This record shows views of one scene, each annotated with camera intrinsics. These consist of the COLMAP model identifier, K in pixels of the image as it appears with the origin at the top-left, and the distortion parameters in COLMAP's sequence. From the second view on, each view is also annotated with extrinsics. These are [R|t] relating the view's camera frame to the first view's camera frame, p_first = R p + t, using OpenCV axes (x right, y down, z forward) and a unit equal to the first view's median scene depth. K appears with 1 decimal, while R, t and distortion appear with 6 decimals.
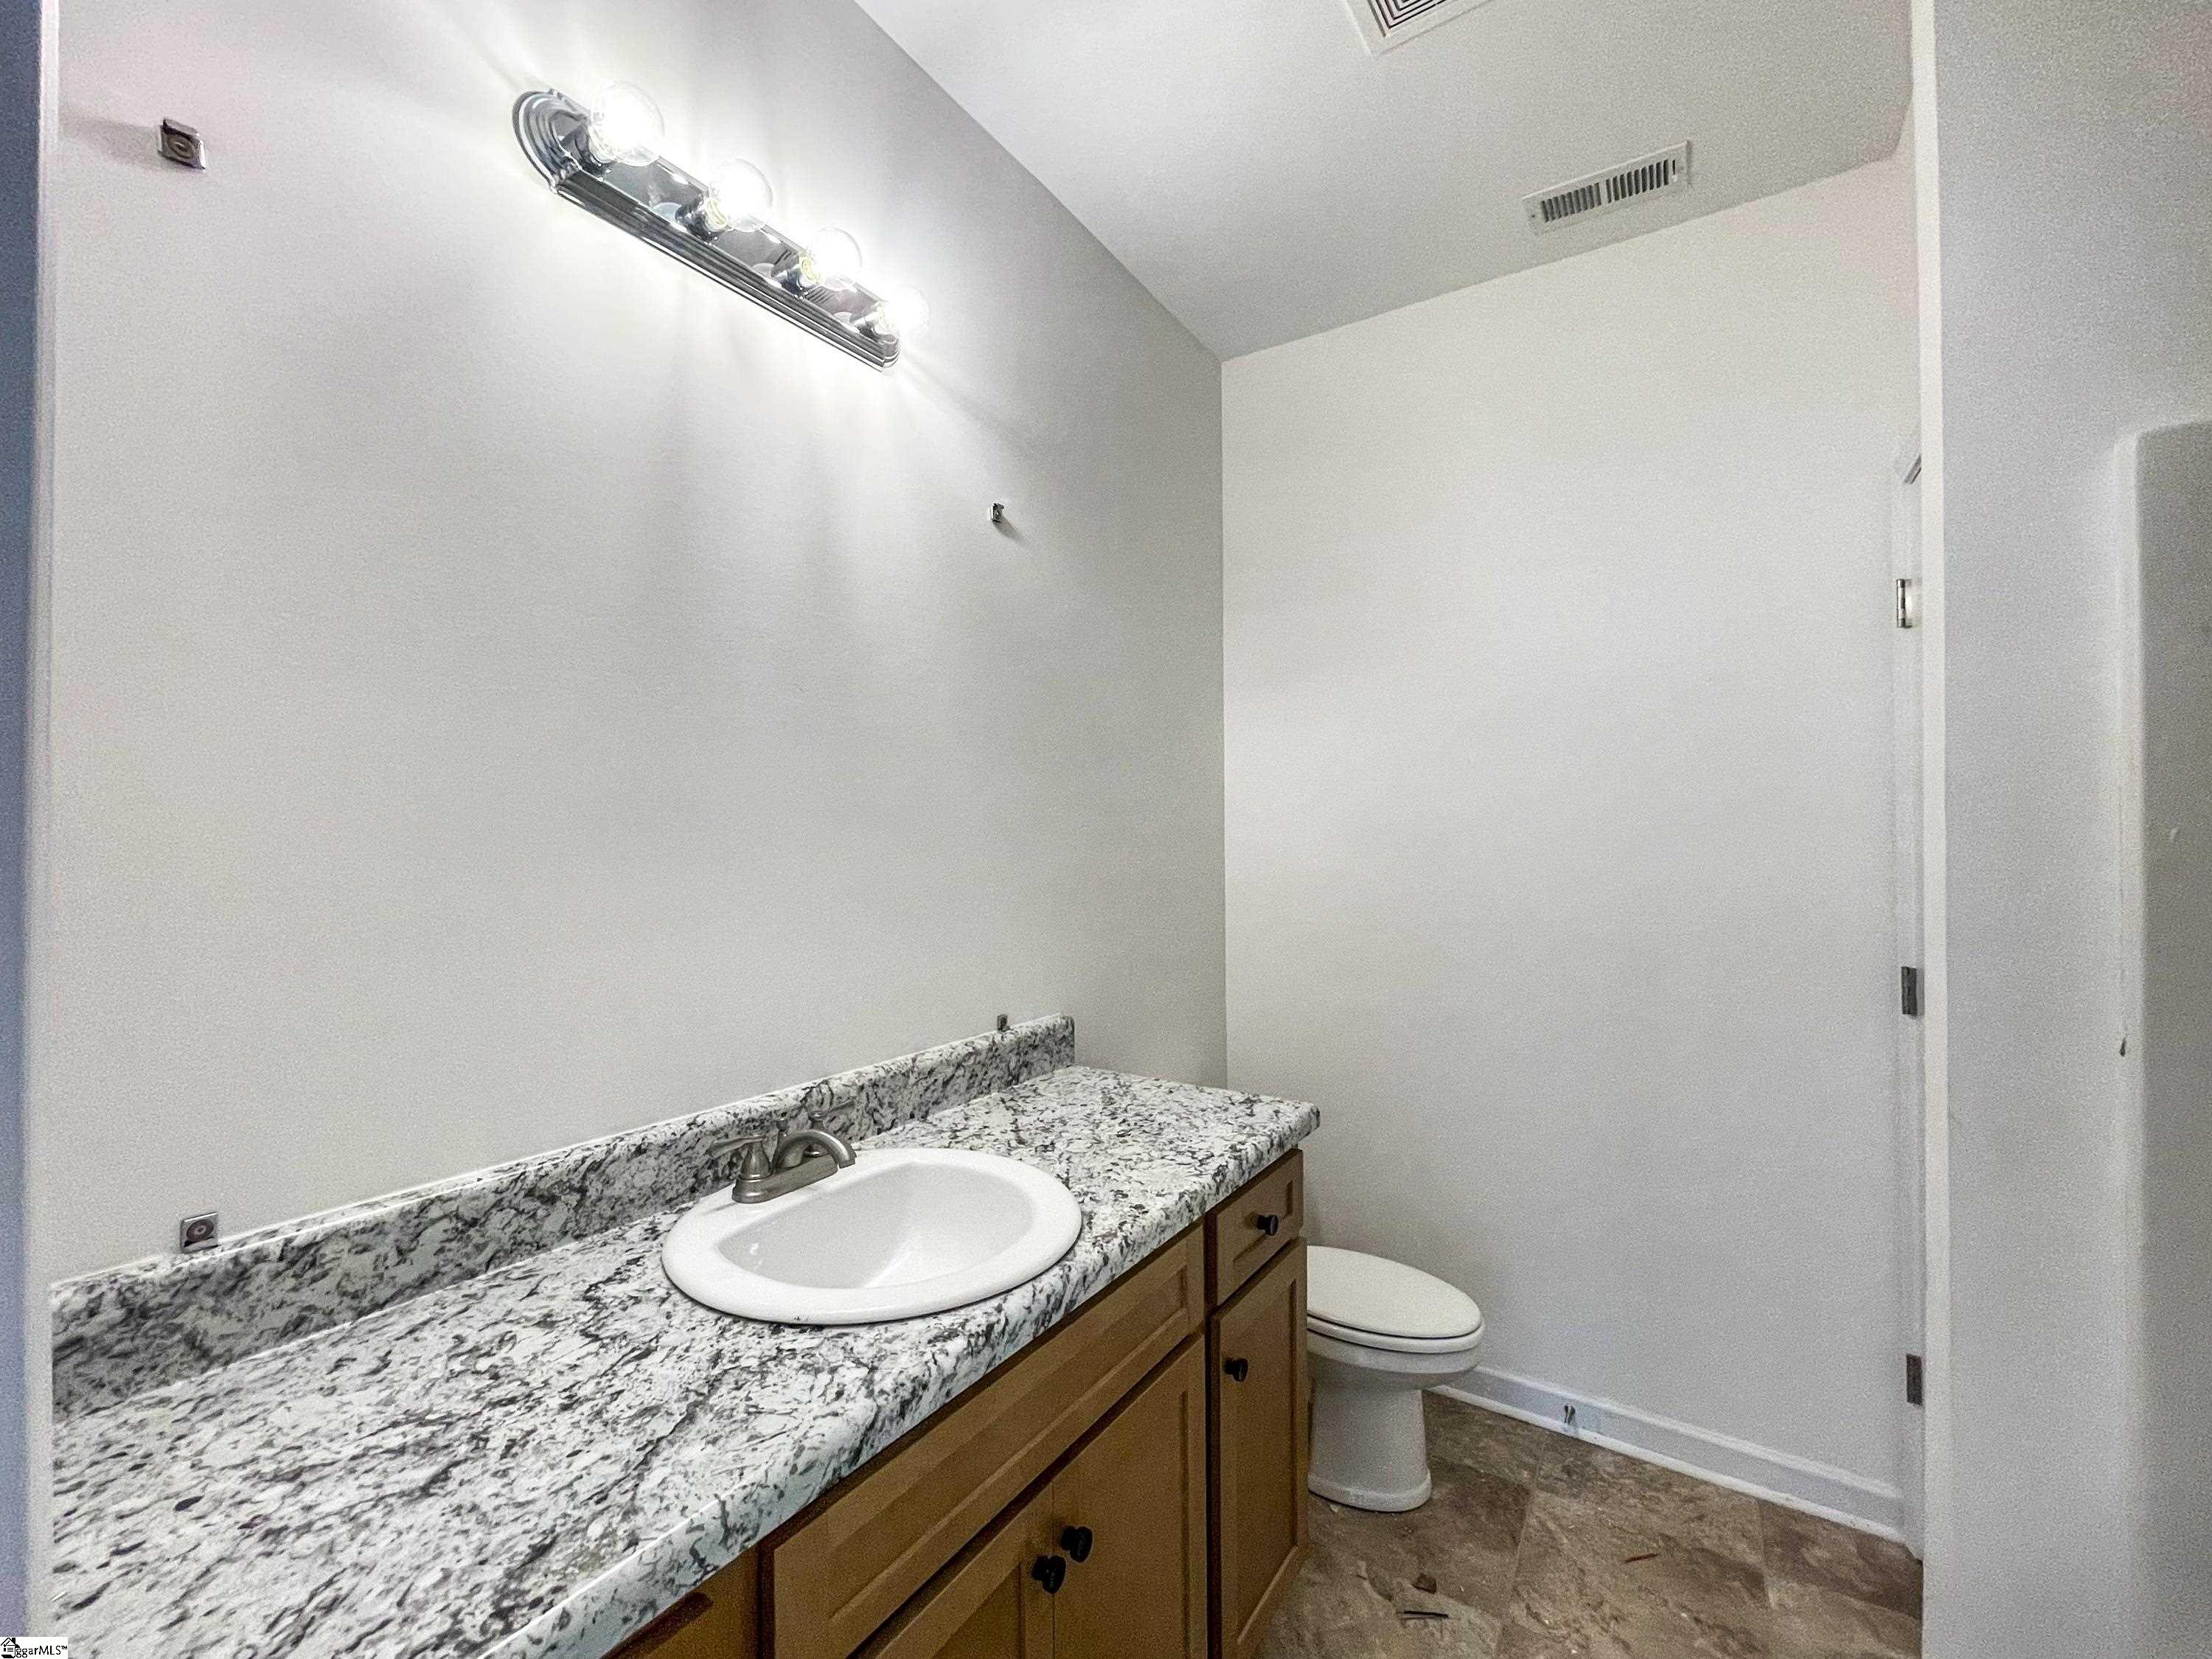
lens RADIAL K [[894.9, 0, 1110.4], [0, 894.9, 834.3], [0, 0, 1]] dist [-0.018841, -0.000396]
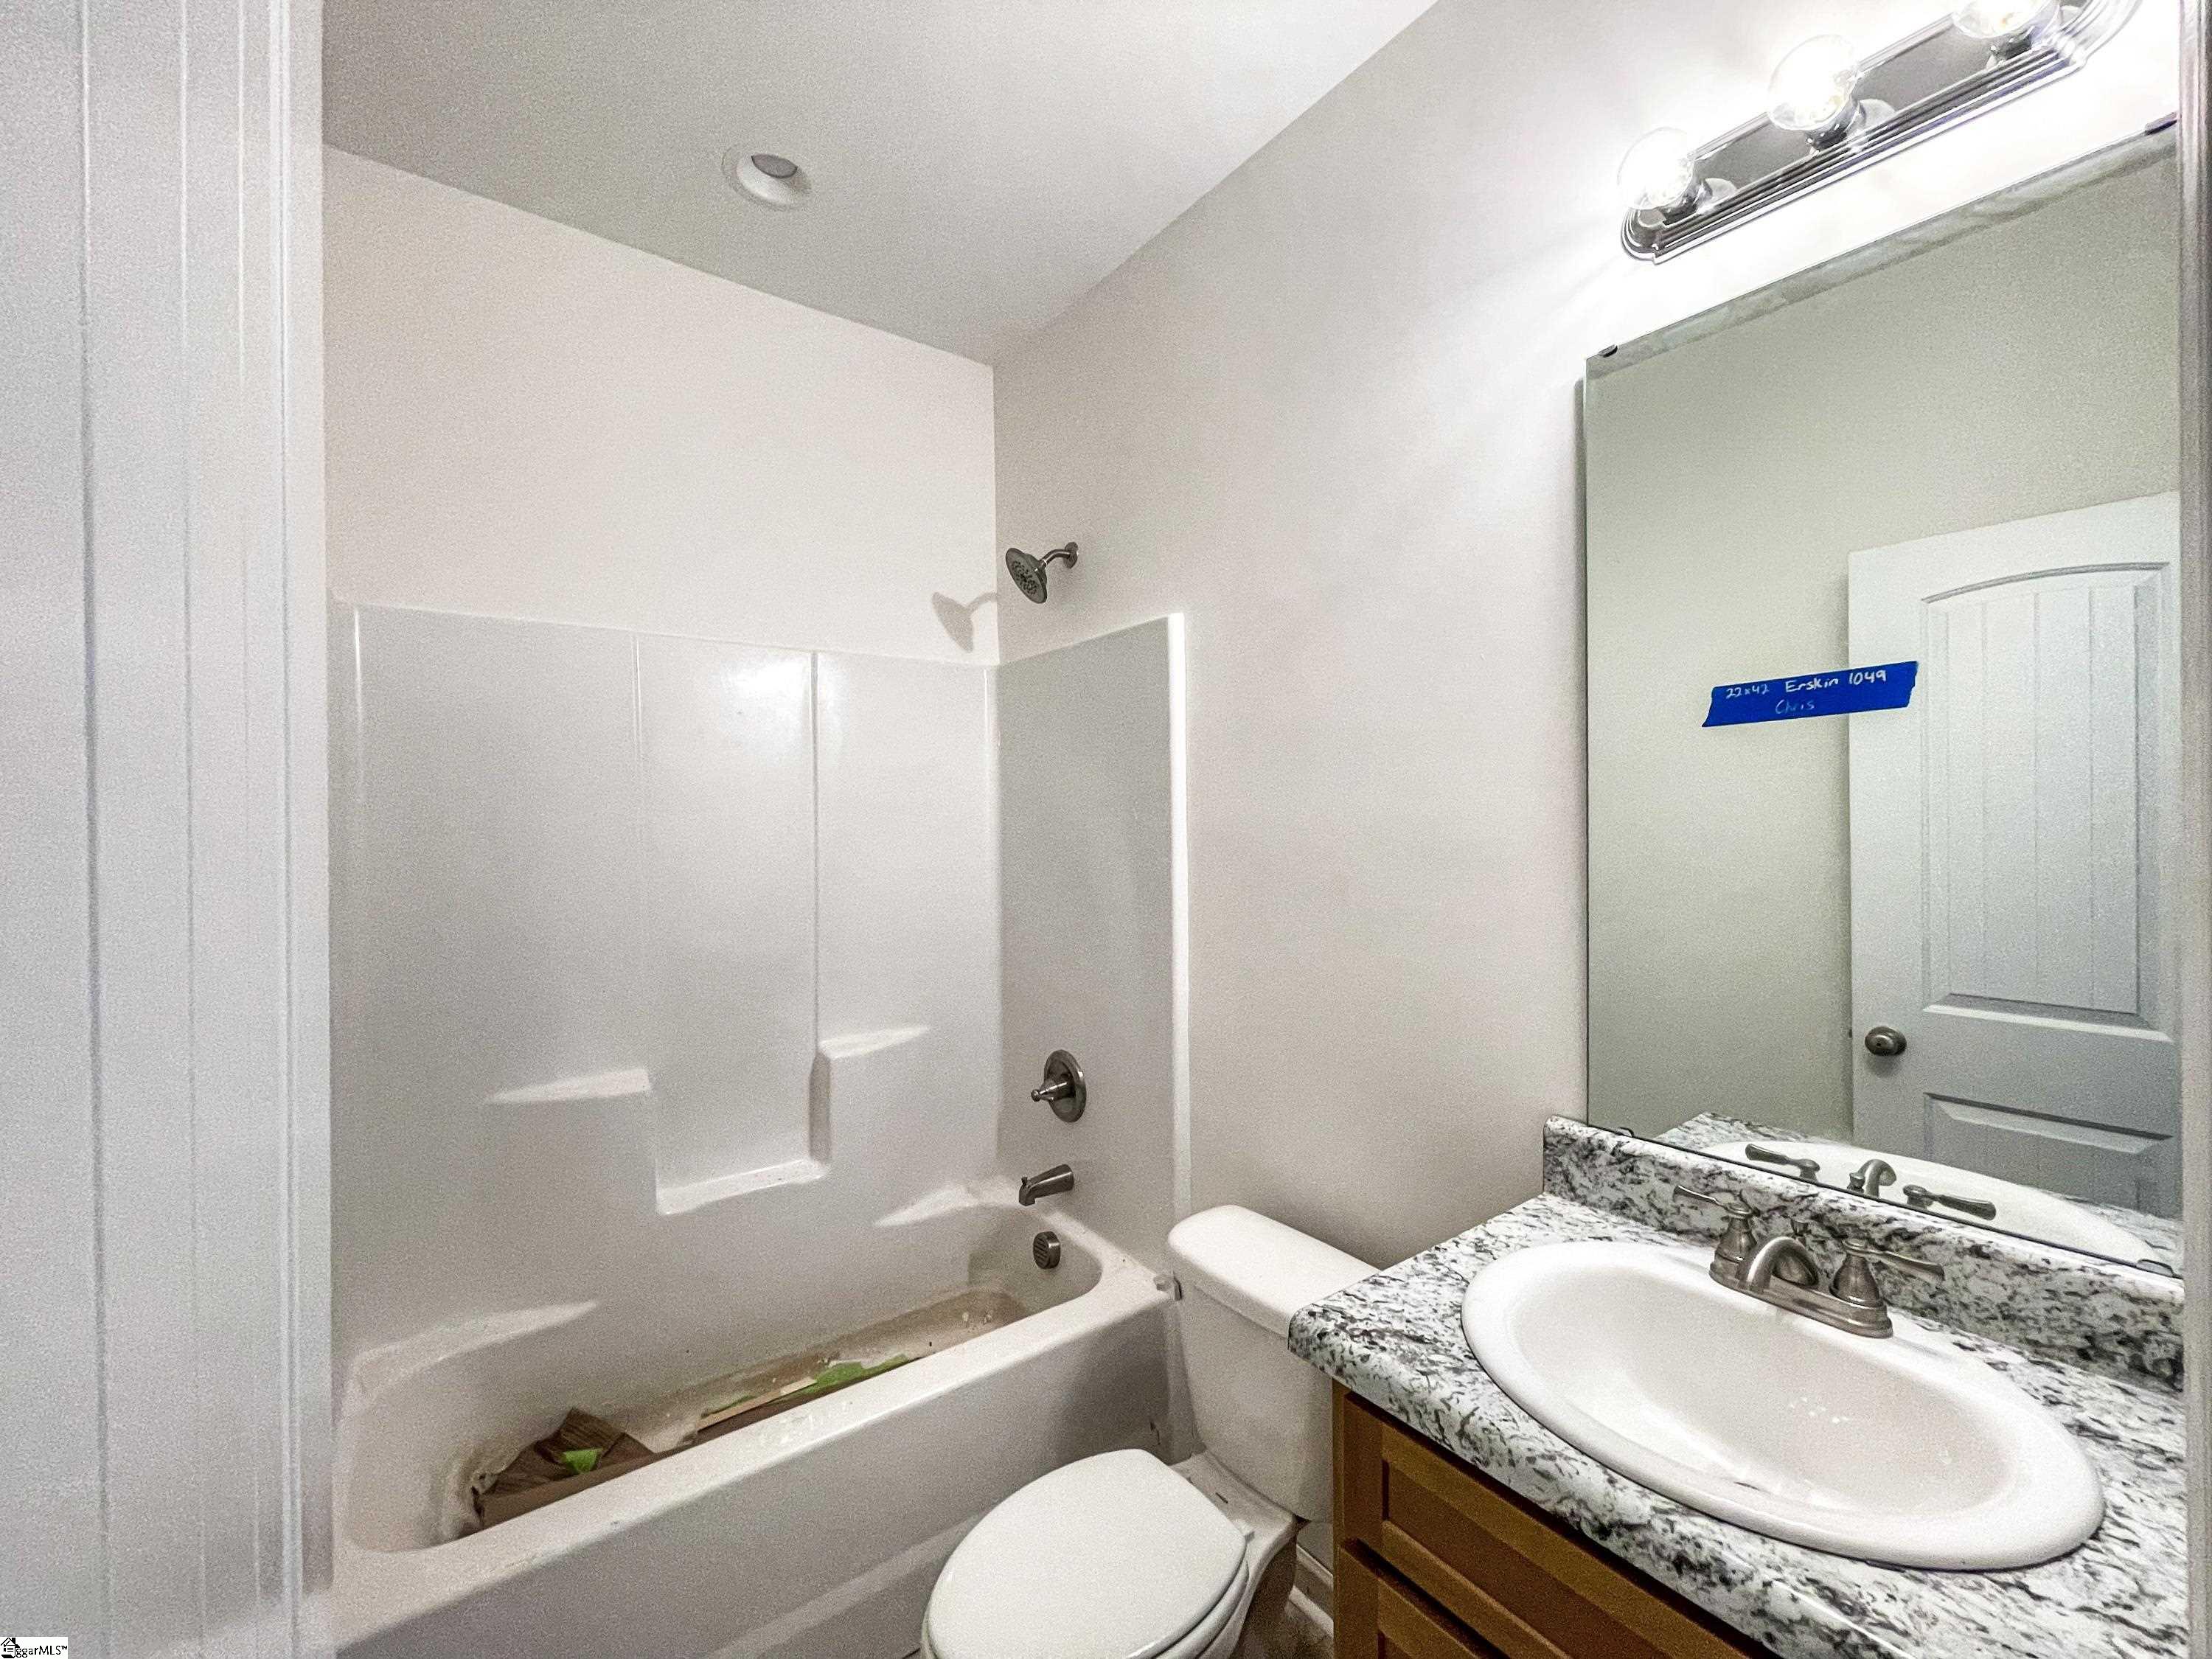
lens RADIAL K [[894.9, 0, 1110.2], [0, 894.9, 827.4], [0, 0, 1]] dist [-0.018841, -0.000396]
pose [[-0.357231, 0.002421, -0.934013, 0.710570], [0.008484, 0.999964, -0.000653, -0.056511], [0.933977, -0.008157, -0.357239, 0.764812]]
